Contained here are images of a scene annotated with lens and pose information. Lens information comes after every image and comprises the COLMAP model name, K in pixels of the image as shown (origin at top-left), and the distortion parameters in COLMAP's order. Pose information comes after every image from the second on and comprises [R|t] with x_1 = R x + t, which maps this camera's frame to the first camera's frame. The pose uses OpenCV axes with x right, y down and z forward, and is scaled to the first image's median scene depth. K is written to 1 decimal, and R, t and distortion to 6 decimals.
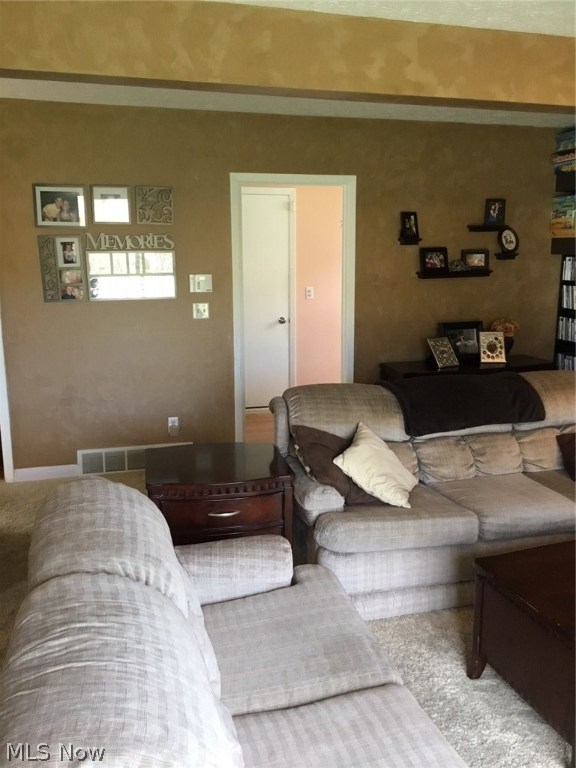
lens RADIAL K [[688.8, 0, 286.0], [0, 688.8, 386.0], [0, 0, 1]] dist [0.113361, -0.236608]
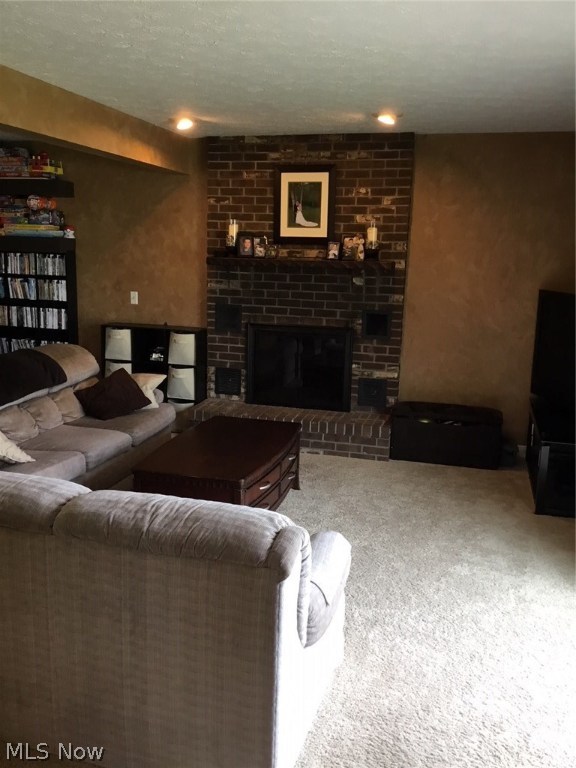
lens RADIAL K [[688.8, 0, 286.0], [0, 688.8, 386.0], [0, 0, 1]] dist [0.113361, -0.236608]
pose [[0.528174, -0.148044, 0.836131, -0.515036], [0.134147, 0.986867, 0.089994, -0.004654], [-0.838473, 0.064632, 0.541097, -0.036724]]
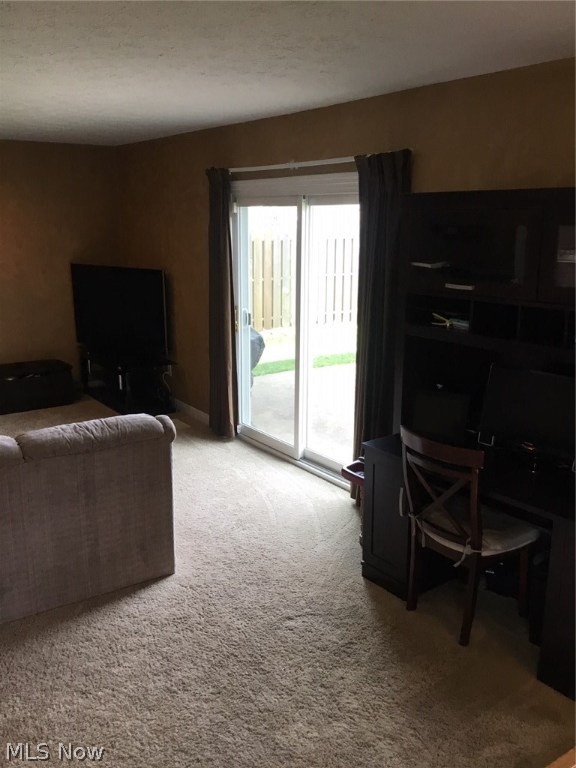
lens RADIAL K [[688.8, 0, 286.0], [0, 688.8, 386.0], [0, 0, 1]] dist [0.113361, -0.236608]
pose [[-0.321257, -0.224937, 0.919890, -1.019676], [0.185080, 0.937735, 0.293937, -0.137871], [-0.928730, 0.264682, -0.259623, 0.333793]]
